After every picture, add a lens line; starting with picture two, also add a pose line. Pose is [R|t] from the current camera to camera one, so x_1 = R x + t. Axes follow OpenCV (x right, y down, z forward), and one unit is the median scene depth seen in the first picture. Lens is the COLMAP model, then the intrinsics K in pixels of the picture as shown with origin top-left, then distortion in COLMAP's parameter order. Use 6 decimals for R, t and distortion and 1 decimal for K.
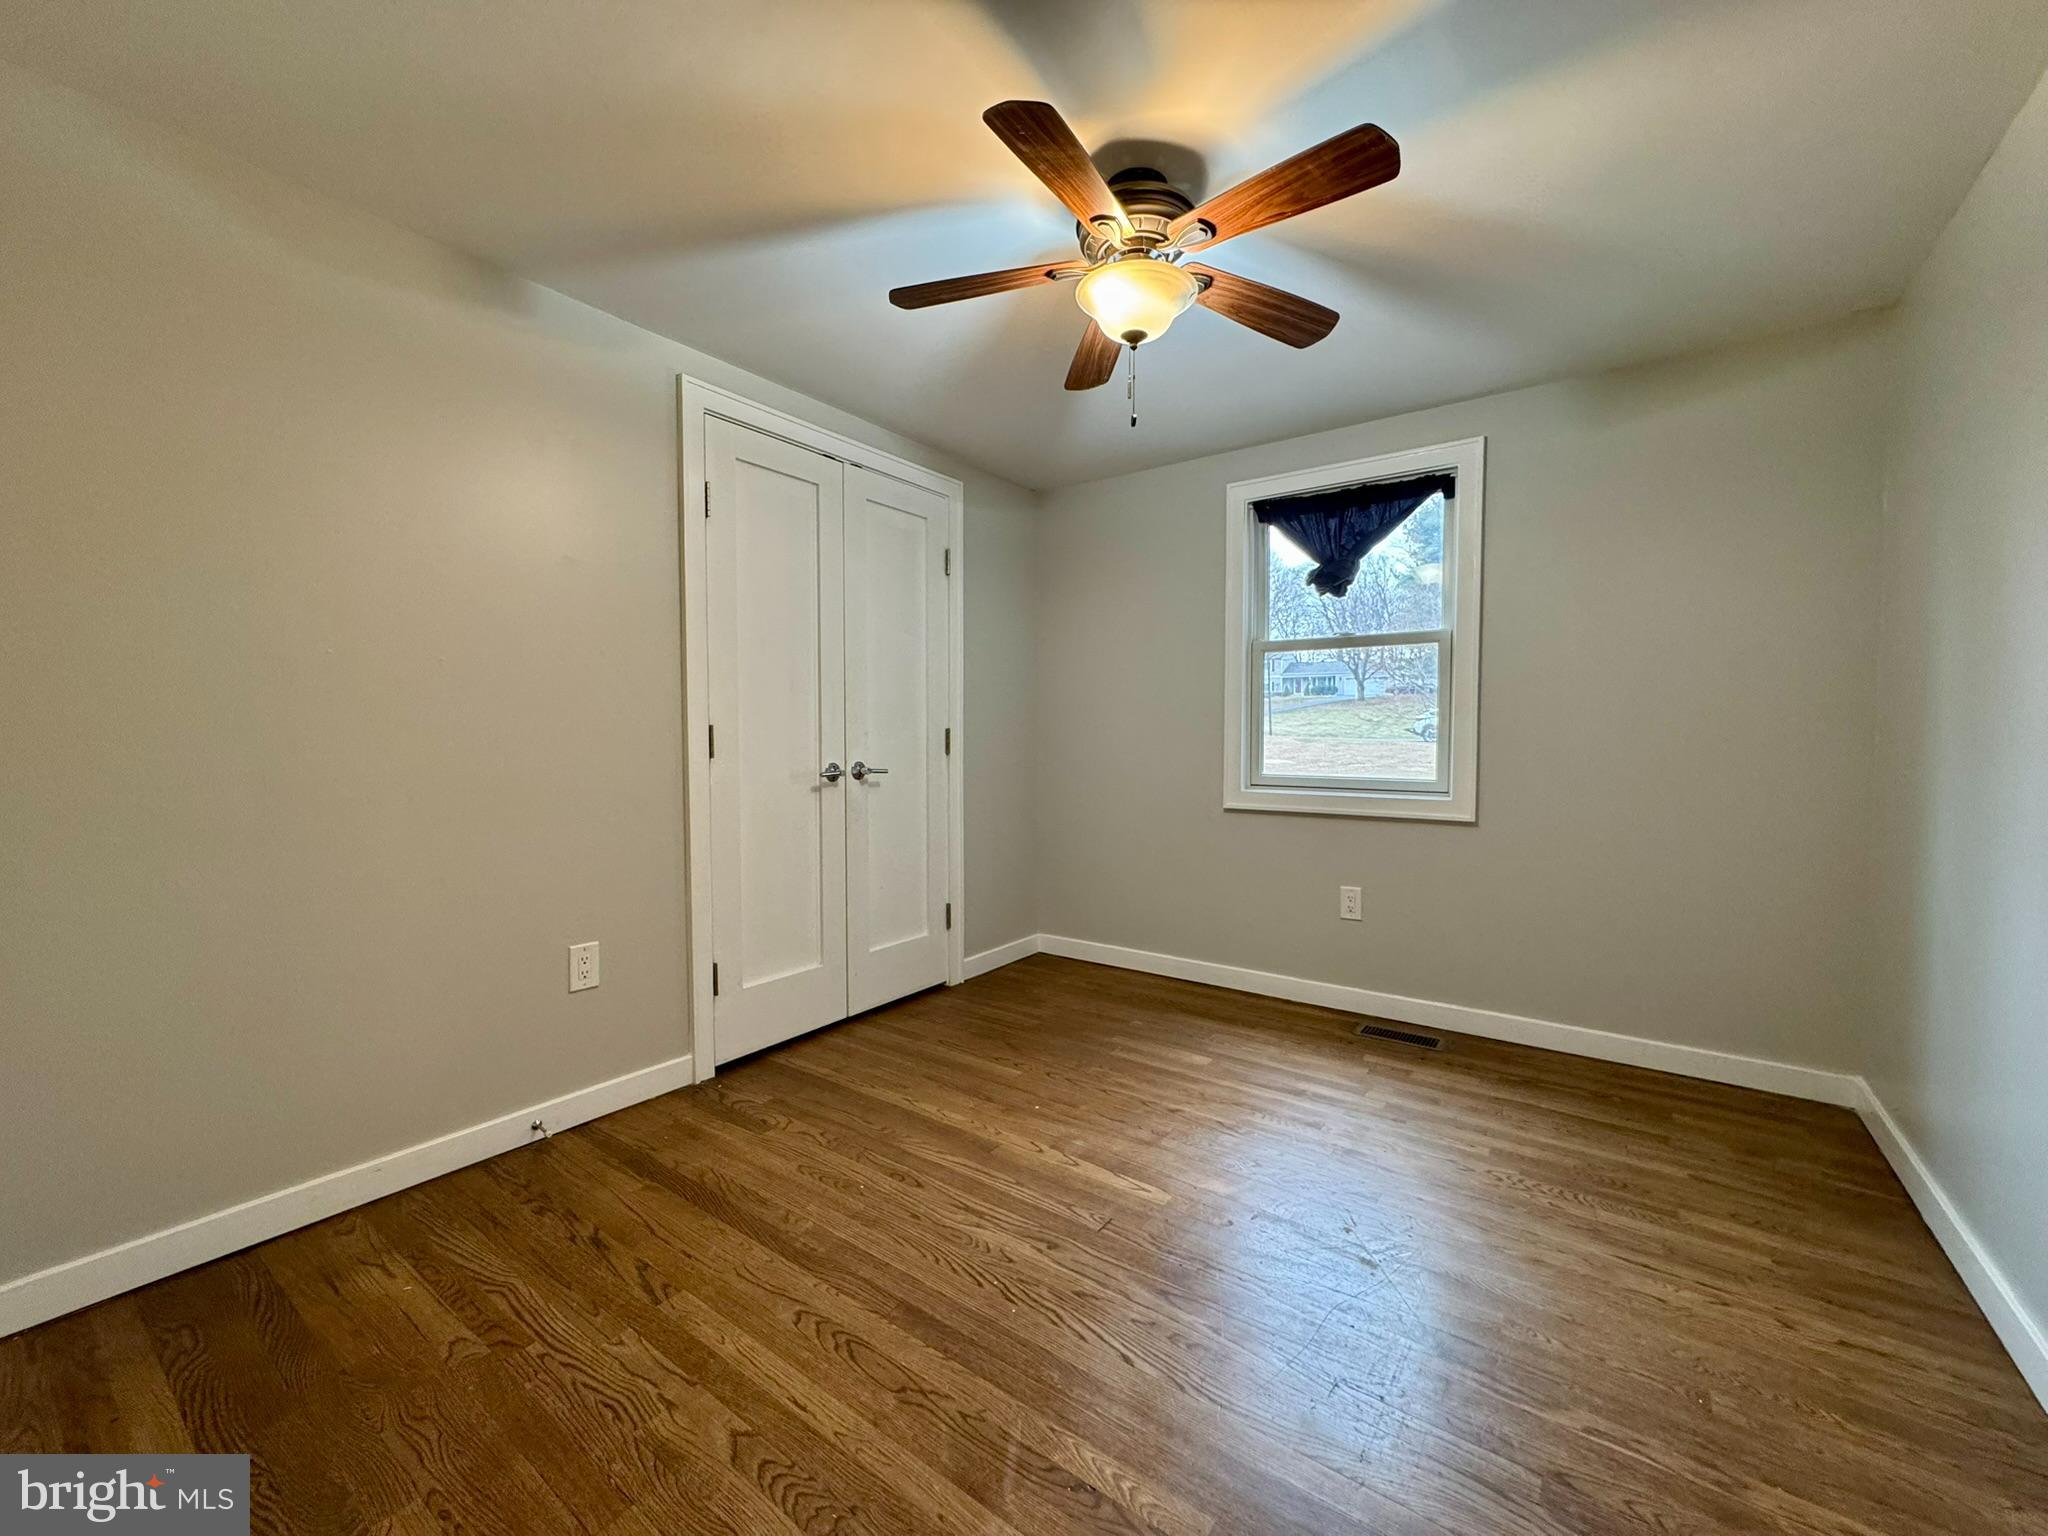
lens RADIAL K [[814.7, 0, 1021.4], [0, 814.7, 768.9], [0, 0, 1]] dist [-0.000593, -0.000089]
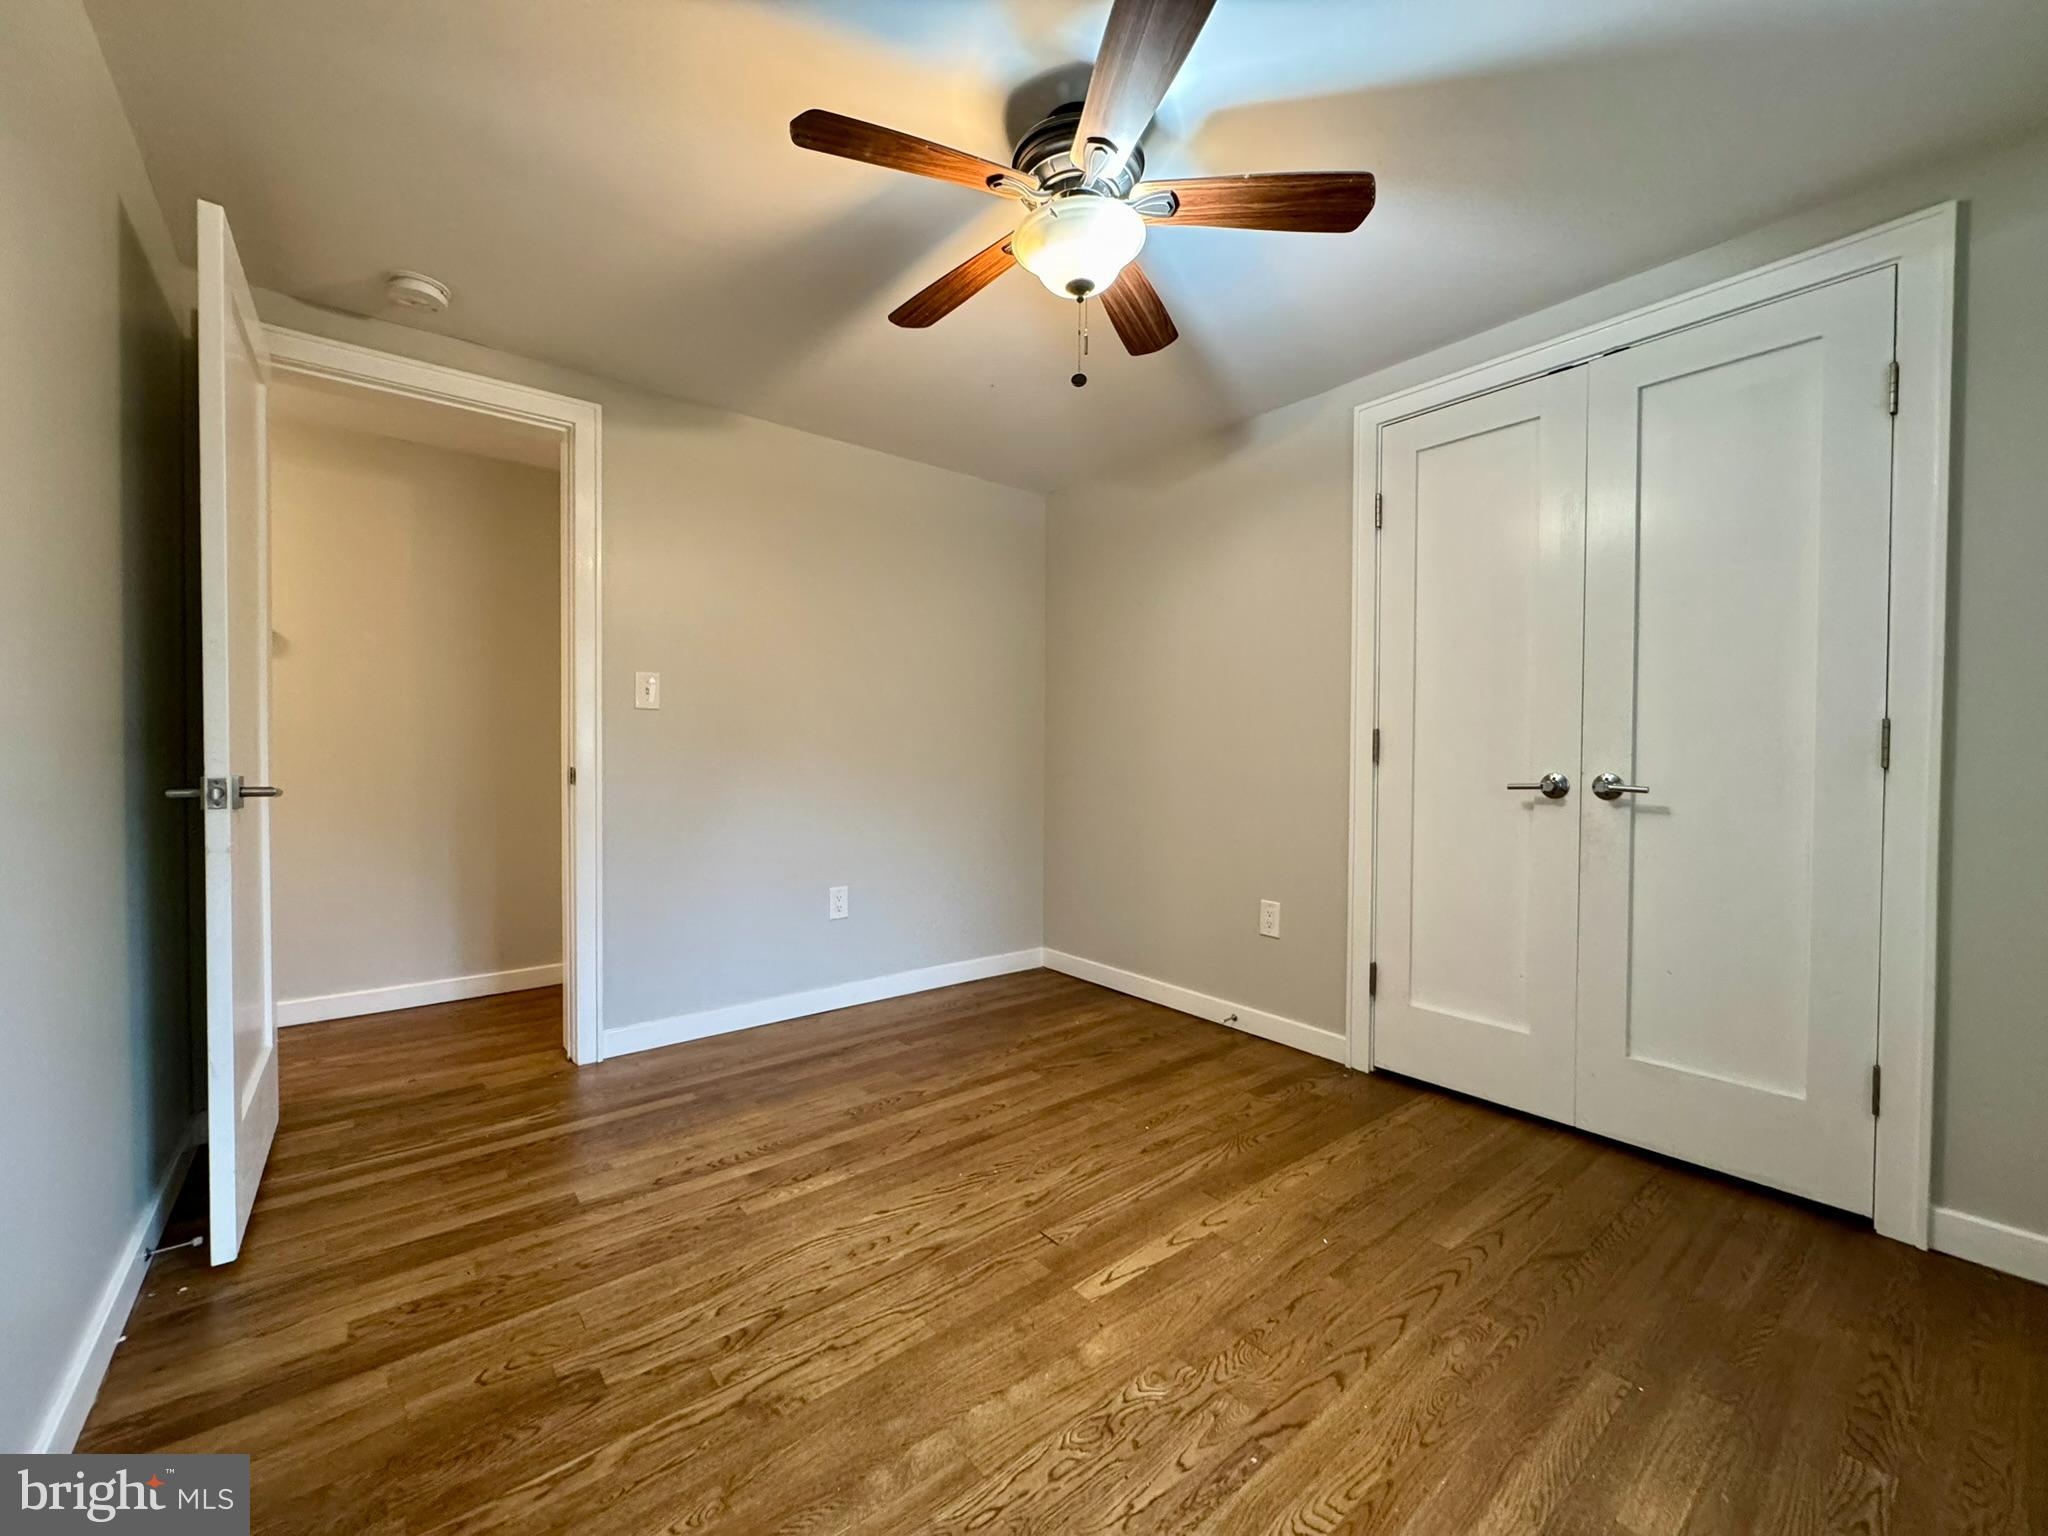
lens RADIAL K [[814.7, 0, 1021.4], [0, 814.7, 768.9], [0, 0, 1]] dist [-0.000593, -0.000089]
pose [[-0.256137, 0.015856, -0.966510, 0.878905], [-0.043829, 0.998647, 0.027998, -0.015389], [0.965646, 0.049532, -0.255096, 1.010204]]
